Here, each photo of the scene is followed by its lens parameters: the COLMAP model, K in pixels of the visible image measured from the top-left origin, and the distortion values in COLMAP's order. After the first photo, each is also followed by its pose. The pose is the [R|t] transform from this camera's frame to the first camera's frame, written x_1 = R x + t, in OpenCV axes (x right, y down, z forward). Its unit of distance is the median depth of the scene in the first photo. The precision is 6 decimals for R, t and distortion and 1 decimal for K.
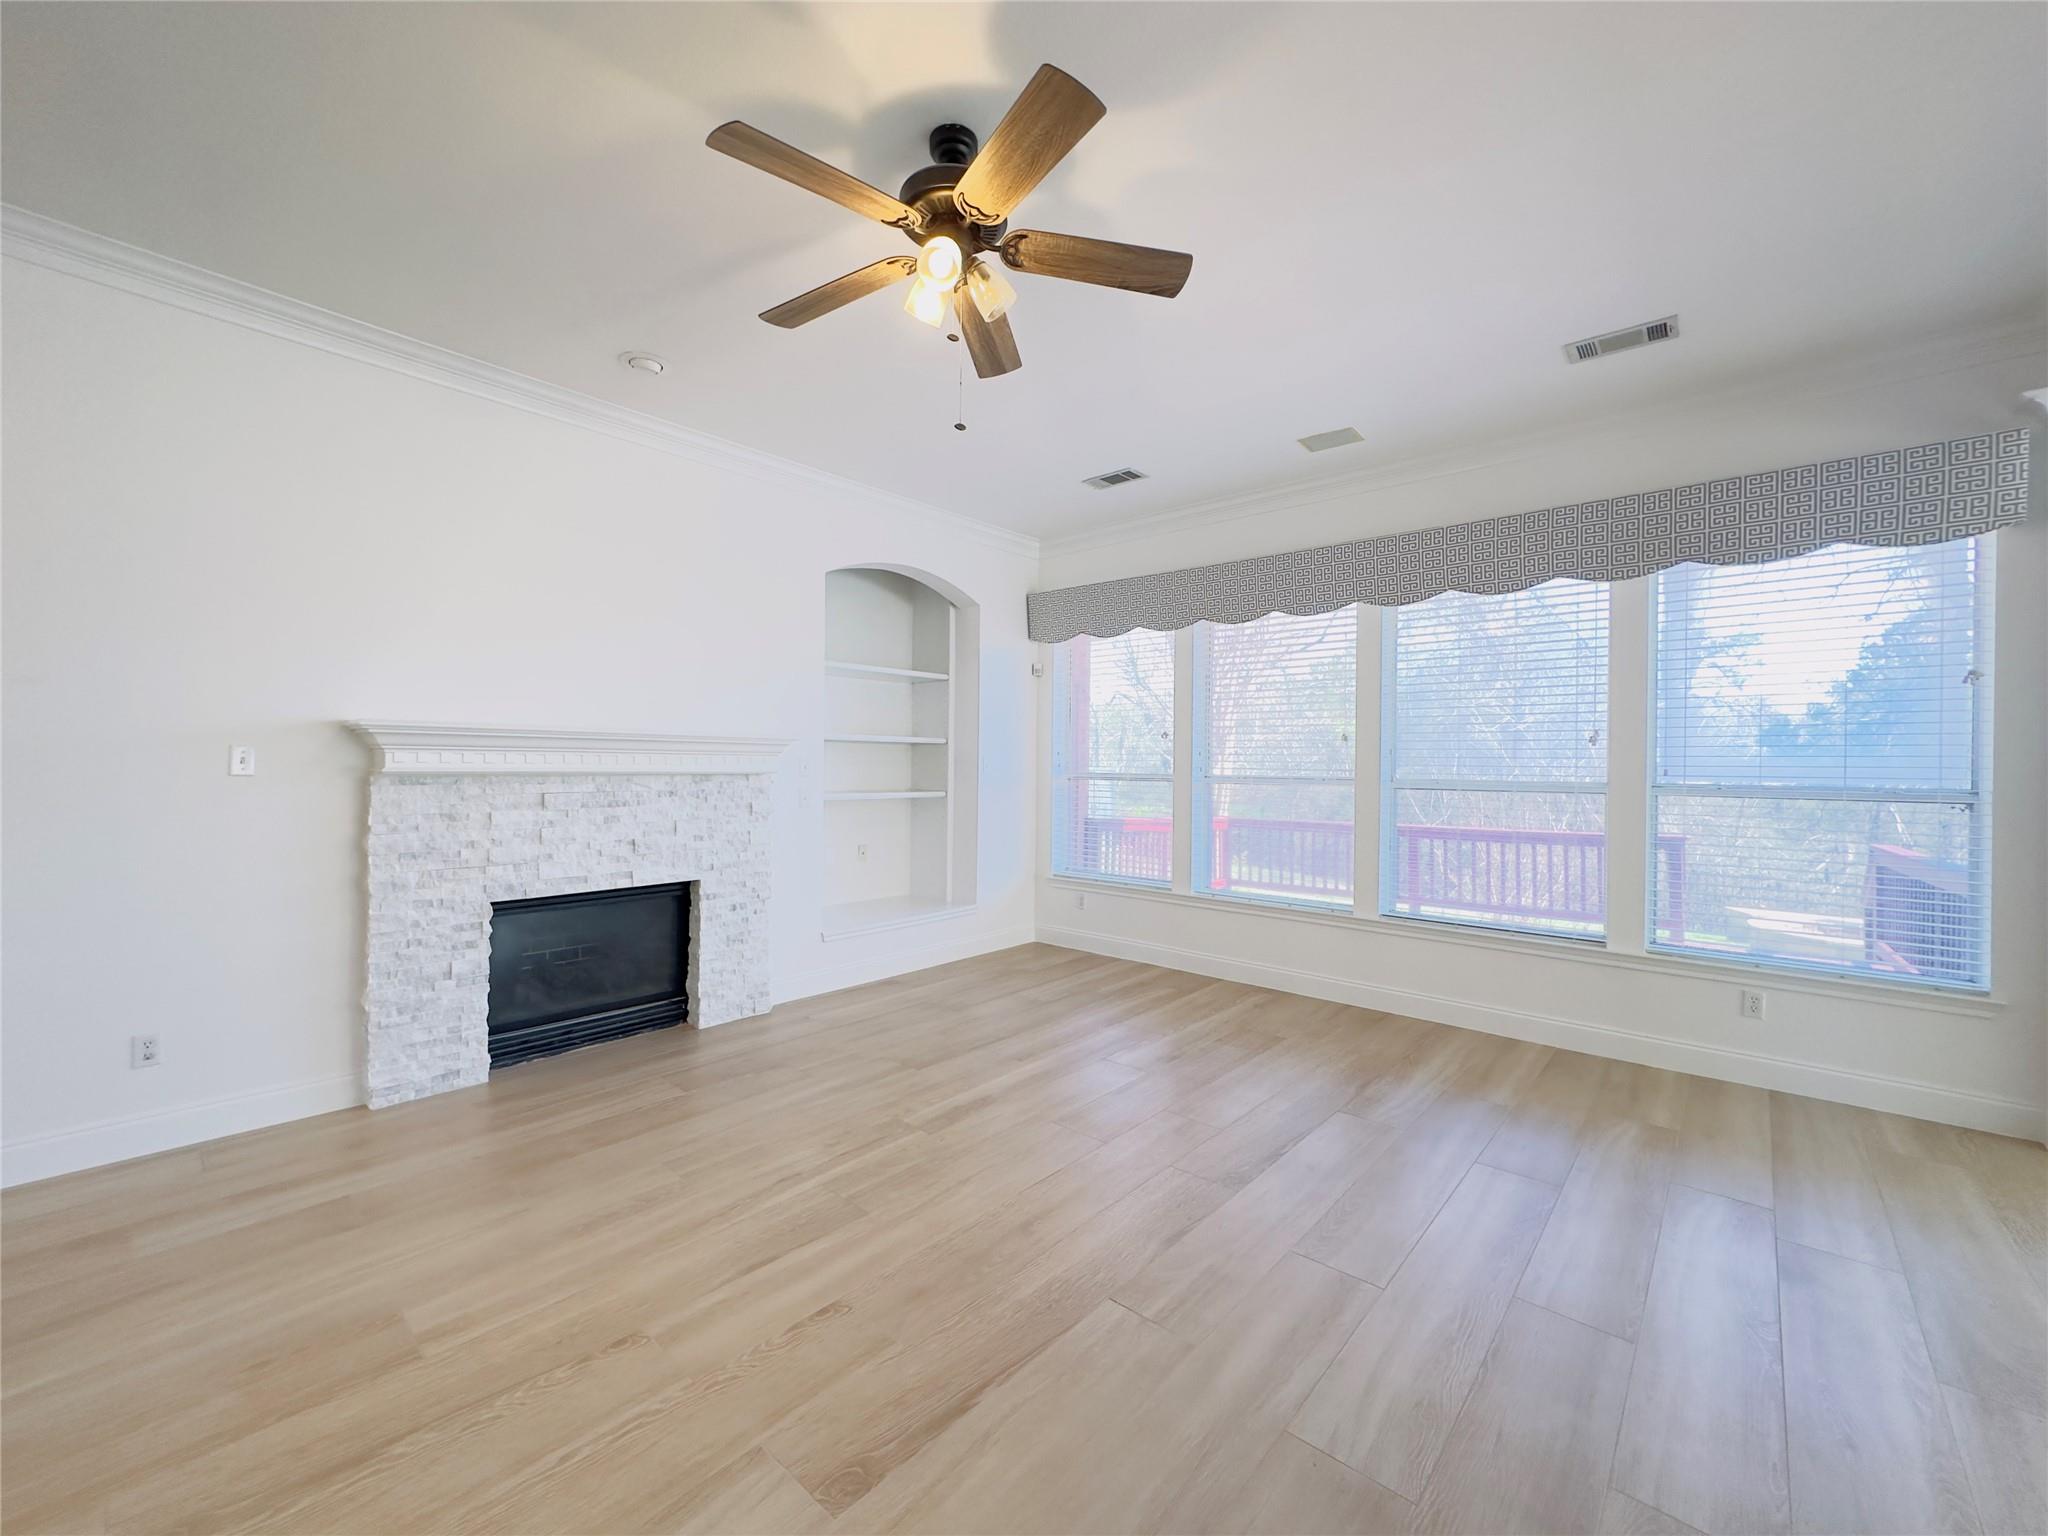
lens RADIAL K [[817.5, 0, 1030.2], [0, 817.5, 765.3], [0, 0, 1]] dist [-0.001823, 0.000442]
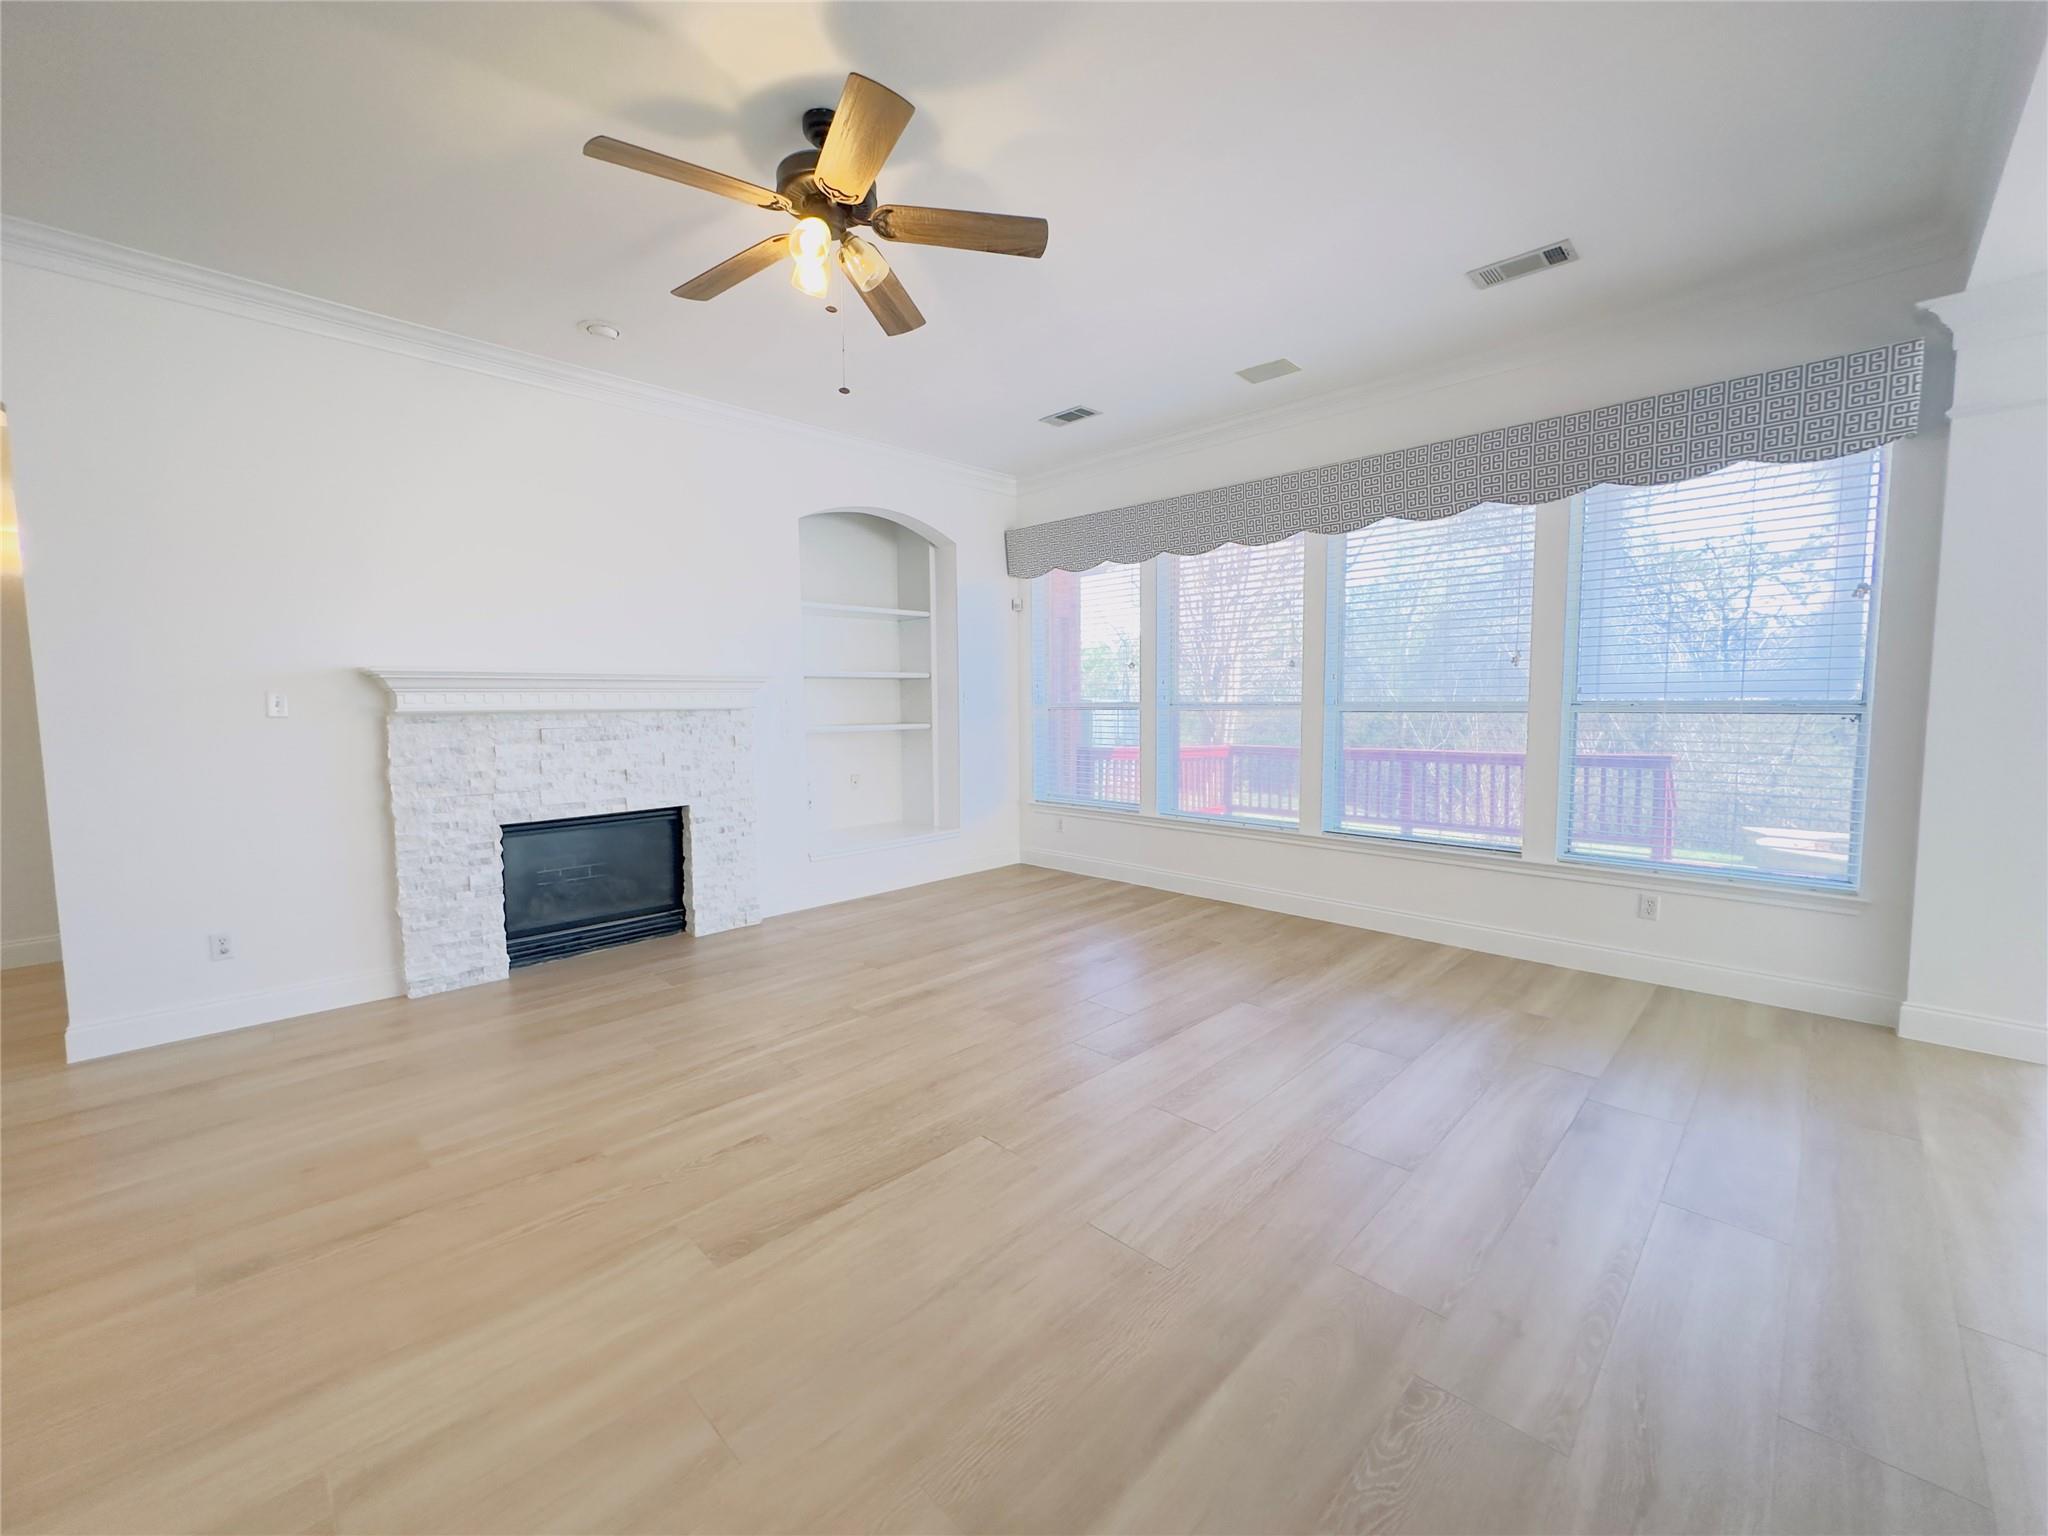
lens RADIAL K [[817.5, 0, 1031.3], [0, 817.5, 765.2], [0, 0, 1]] dist [-0.001823, 0.000442]
pose [[0.998313, -0.015307, -0.056006, 0.152482], [0.019739, 0.996643, 0.079454, 0.008536], [0.054602, -0.080425, 0.995264, -0.094535]]
